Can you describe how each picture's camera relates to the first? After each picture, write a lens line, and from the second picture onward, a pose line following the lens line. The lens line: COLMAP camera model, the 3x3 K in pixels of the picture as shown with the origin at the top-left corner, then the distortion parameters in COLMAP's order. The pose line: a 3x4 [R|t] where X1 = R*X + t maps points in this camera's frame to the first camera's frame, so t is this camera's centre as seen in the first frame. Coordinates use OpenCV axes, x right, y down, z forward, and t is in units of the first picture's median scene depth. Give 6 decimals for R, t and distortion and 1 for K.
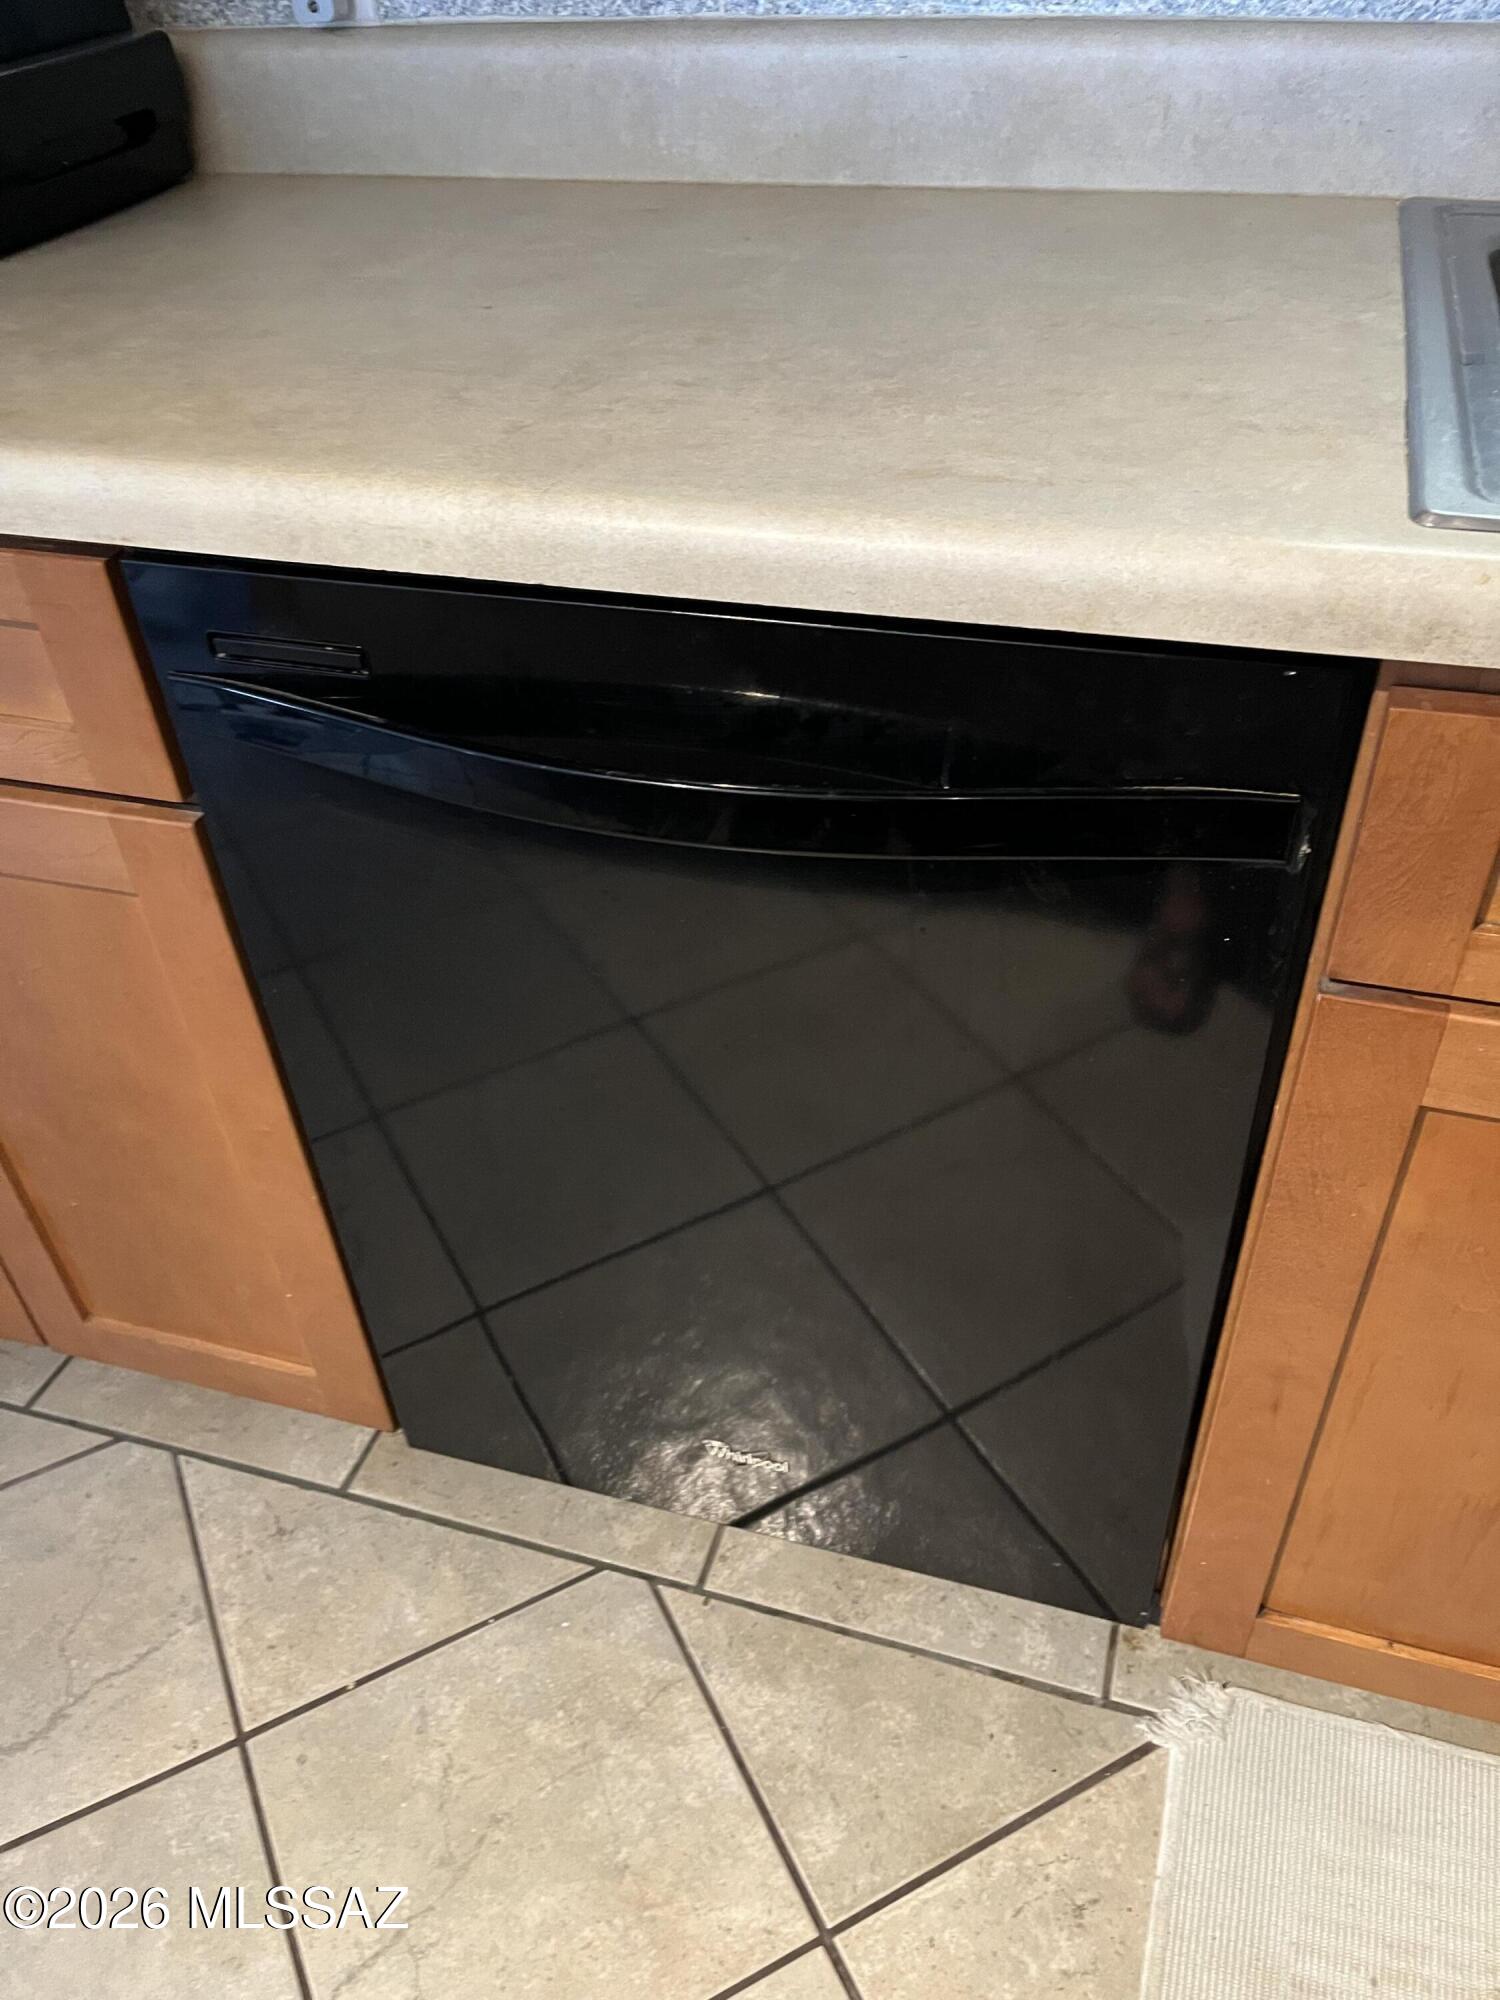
lens RADIAL K [[1519.6, 0, 749.0], [0, 1519.6, 1015.0], [0, 0, 1]] dist [0.049539, -0.042289]
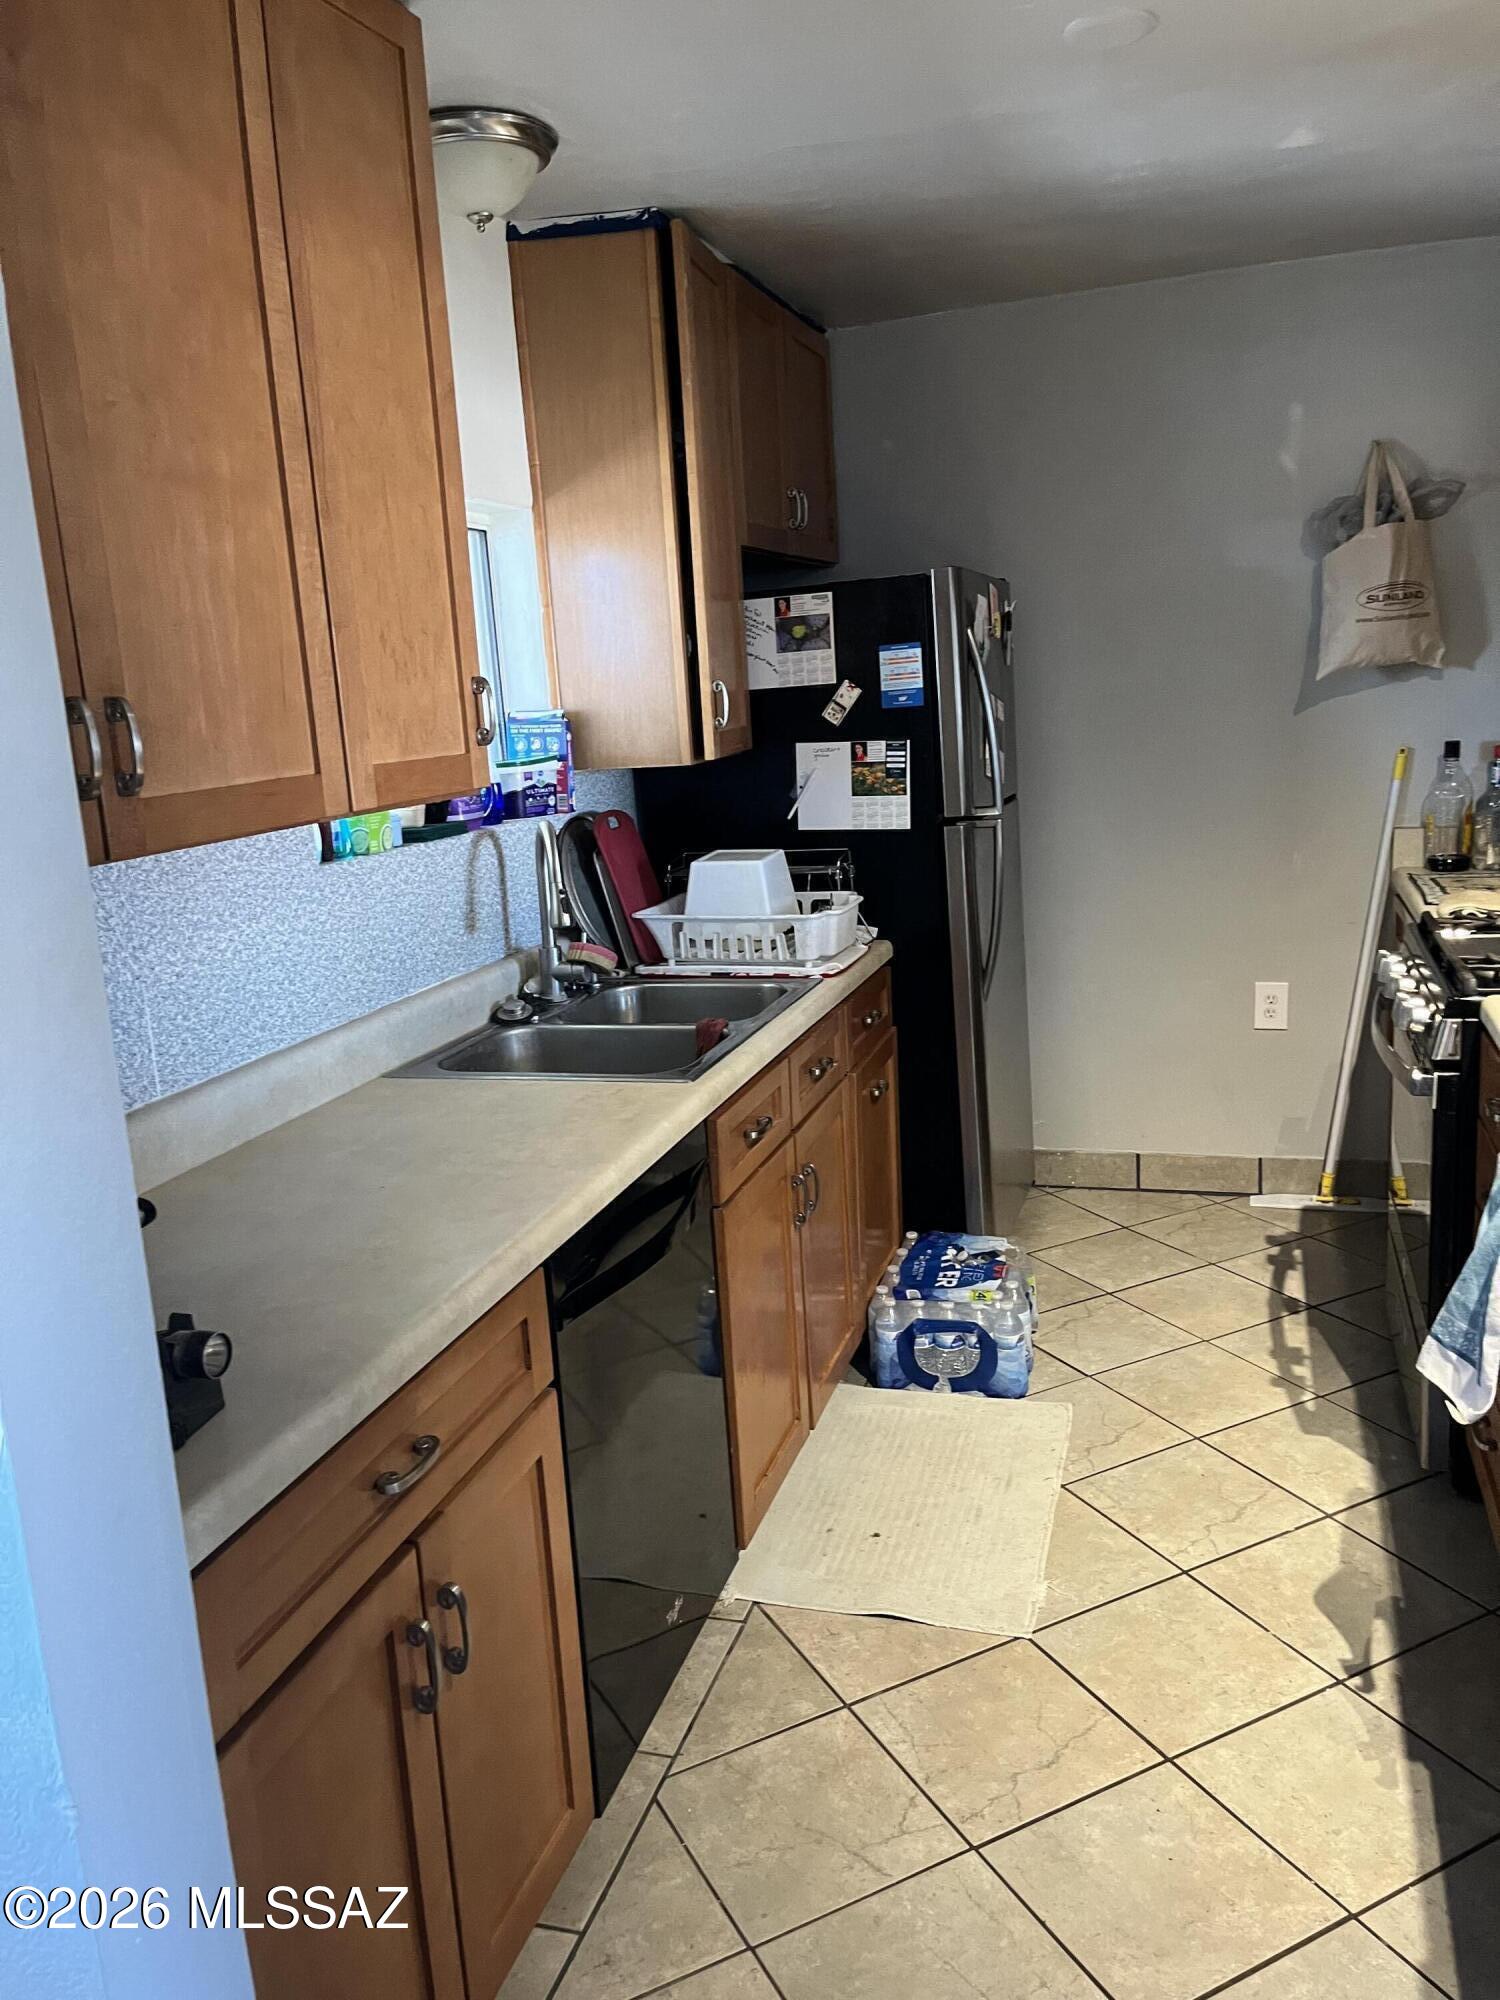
lens RADIAL K [[1519.6, 0, 747.5], [0, 1519.6, 999.7], [0, 0, 1]] dist [0.049539, -0.042289]
pose [[0.011565, -0.164658, 0.986283, -1.765526], [0.687091, 0.717919, 0.111799, -0.422599], [-0.726480, 0.676373, 0.121438, 0.143086]]
